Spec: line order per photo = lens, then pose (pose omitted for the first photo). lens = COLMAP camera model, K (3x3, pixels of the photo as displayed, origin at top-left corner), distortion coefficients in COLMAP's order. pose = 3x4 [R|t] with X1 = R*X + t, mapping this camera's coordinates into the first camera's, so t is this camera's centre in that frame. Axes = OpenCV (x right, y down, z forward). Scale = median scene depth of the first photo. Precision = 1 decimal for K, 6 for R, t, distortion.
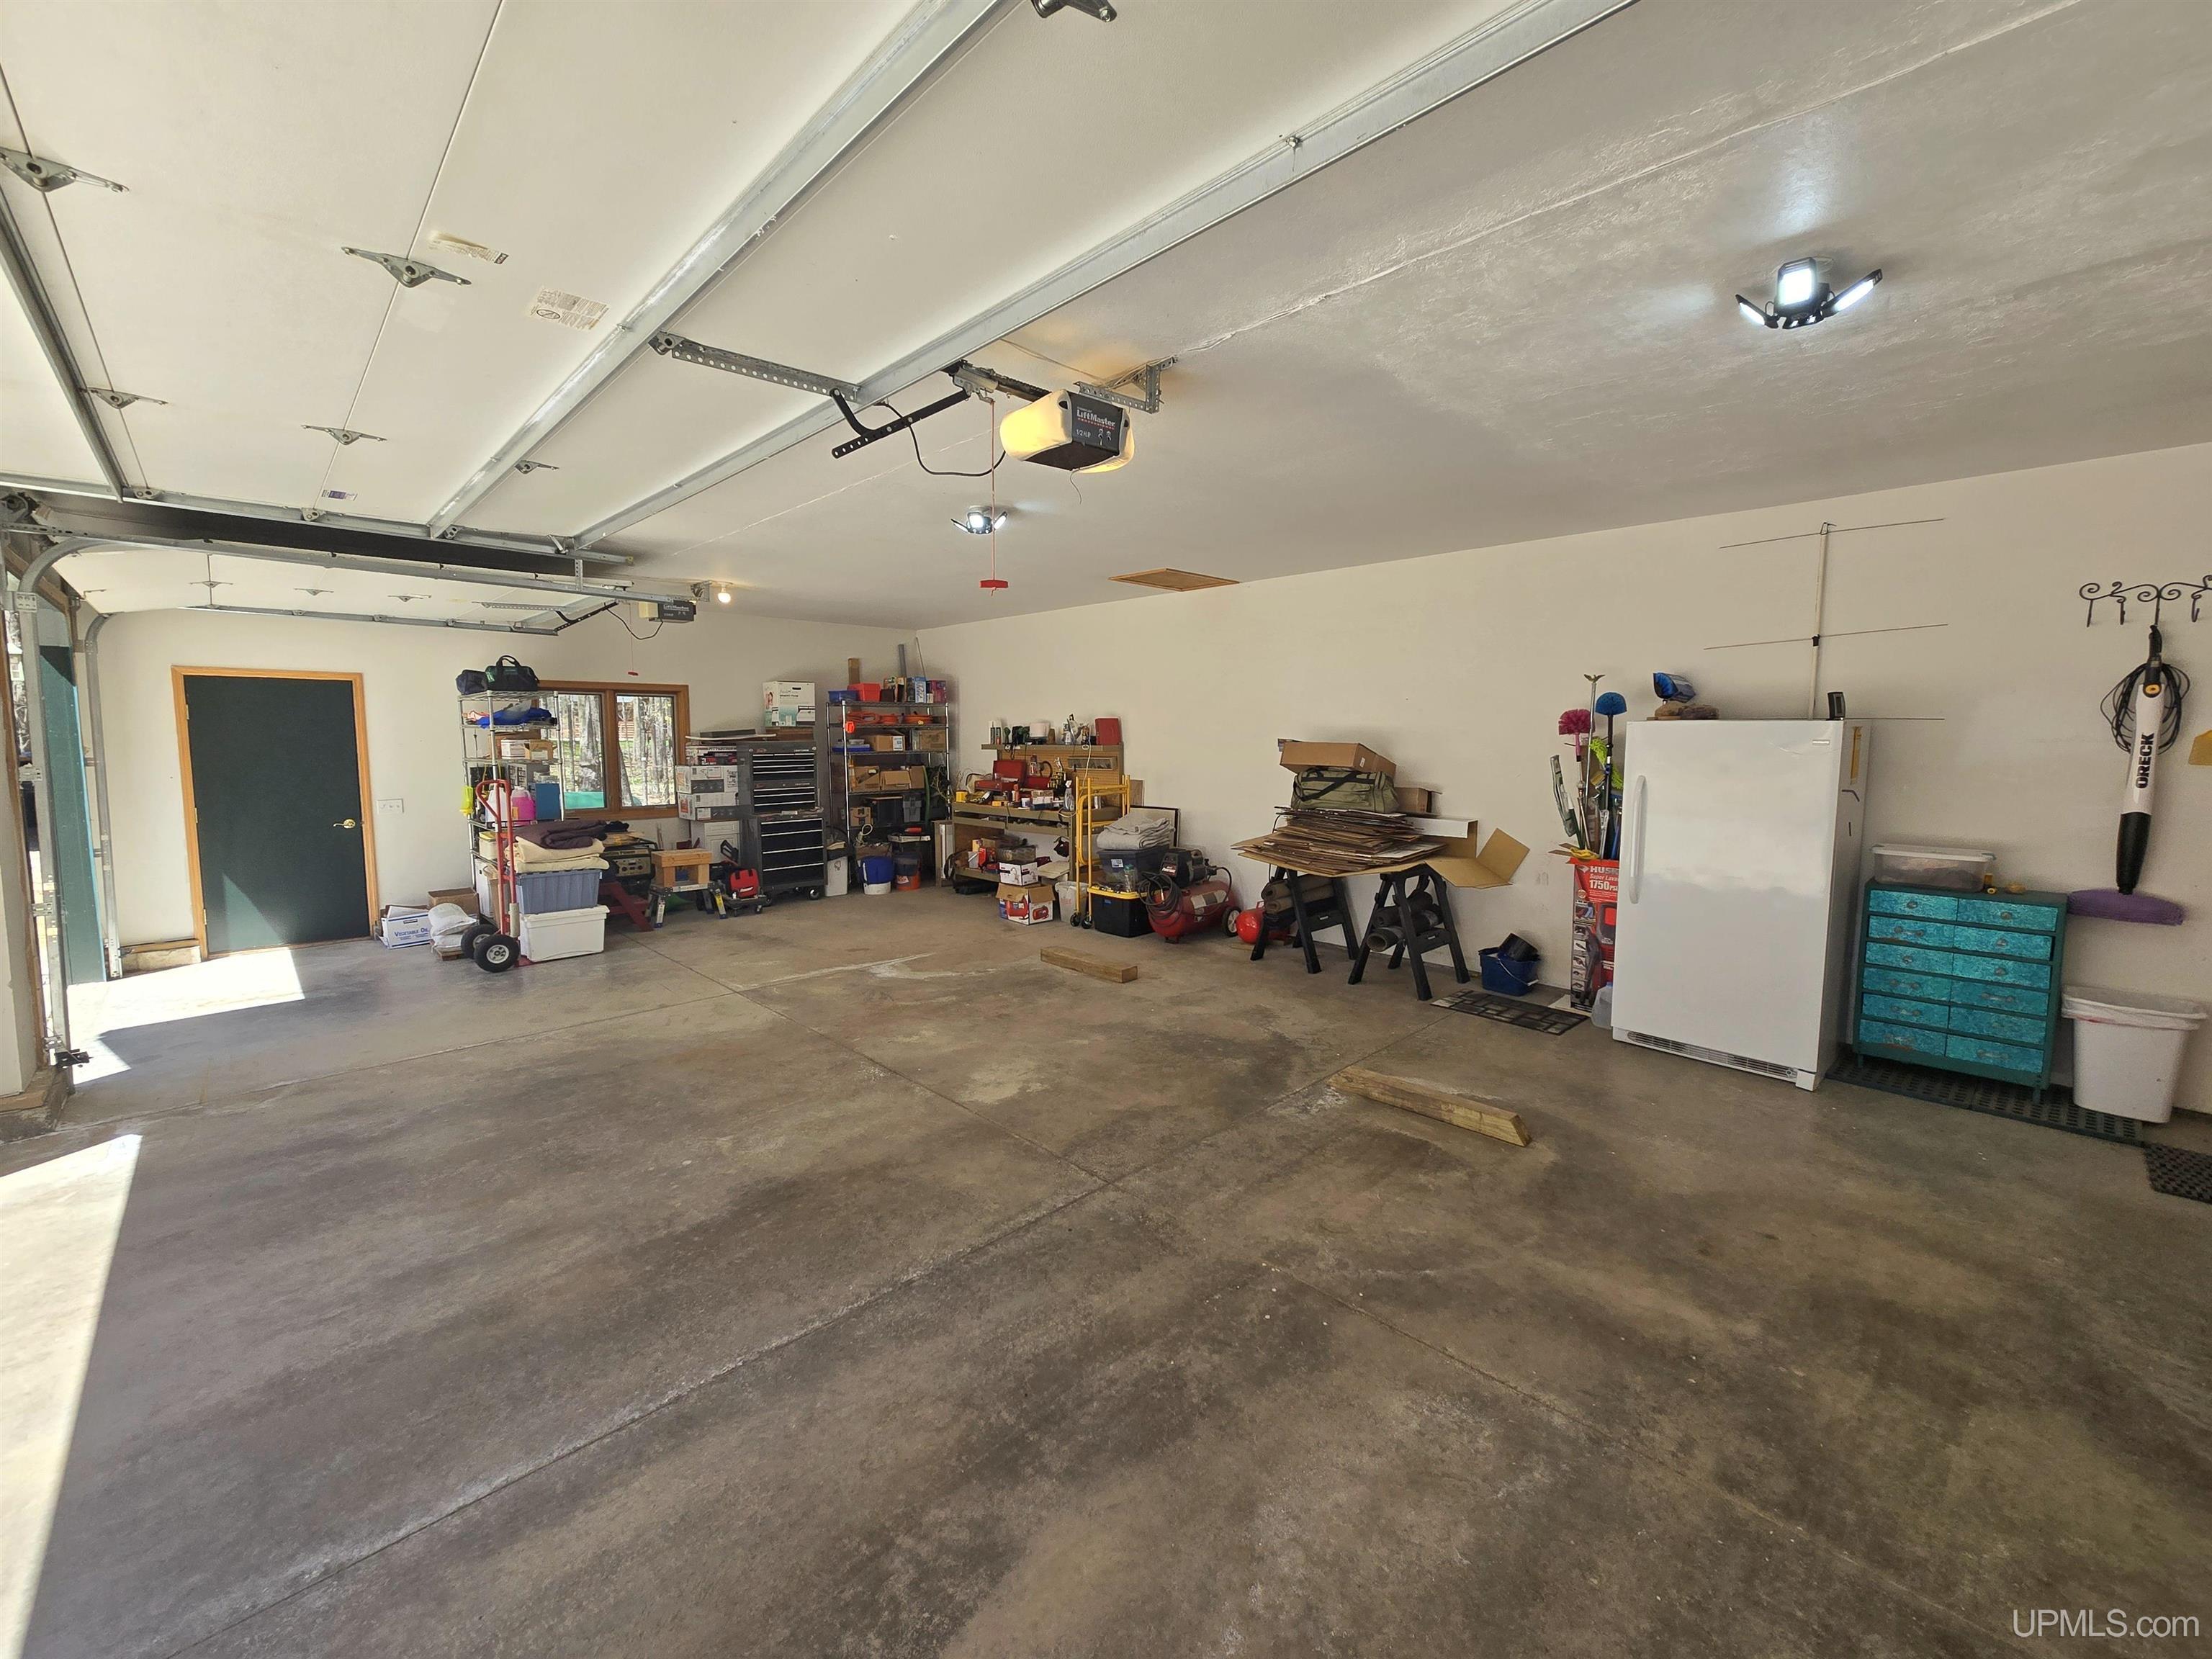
lens RADIAL K [[906.6, 0, 1108.2], [0, 906.6, 821.1], [0, 0, 1]] dist [0.000859, 0.000841]
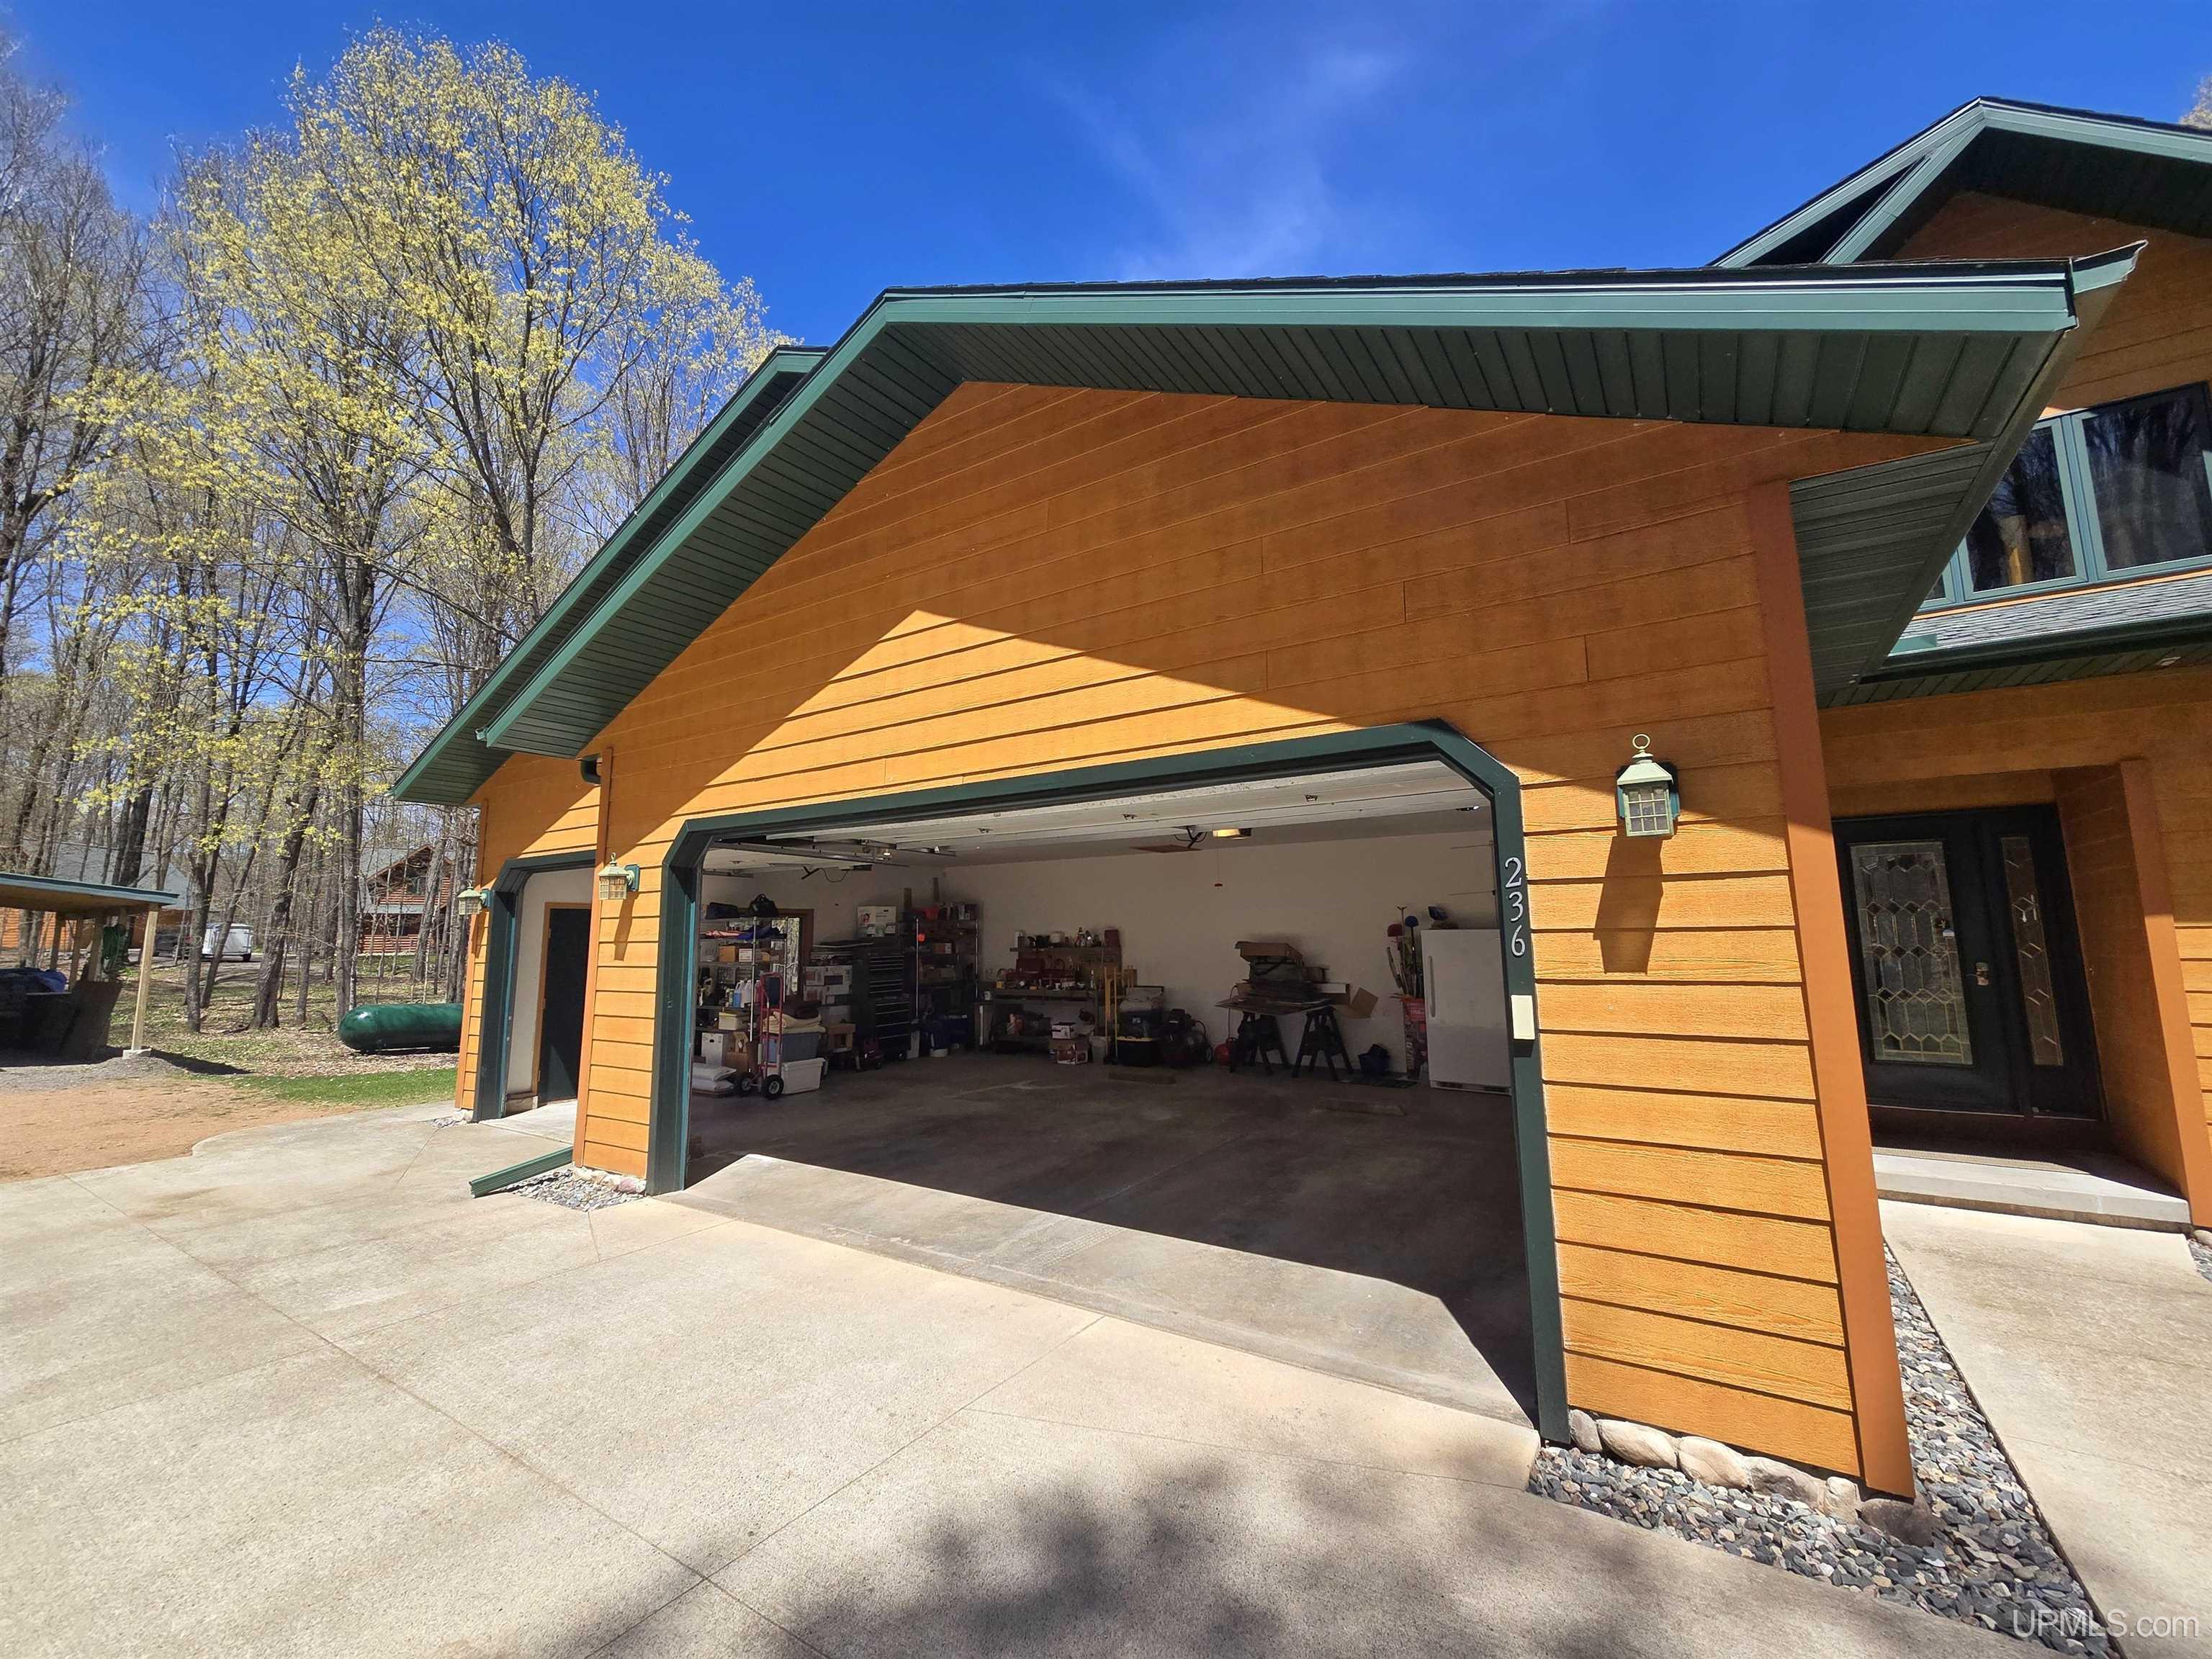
lens RADIAL K [[906.6, 0, 1108.2], [0, 906.6, 817.8], [0, 0, 1]] dist [0.000859, 0.000841]
pose [[0.976194, 0.015531, 0.216340, -0.477362], [0.033949, 0.974198, -0.223126, 0.065140], [-0.214224, 0.225159, 0.950480, -0.726439]]
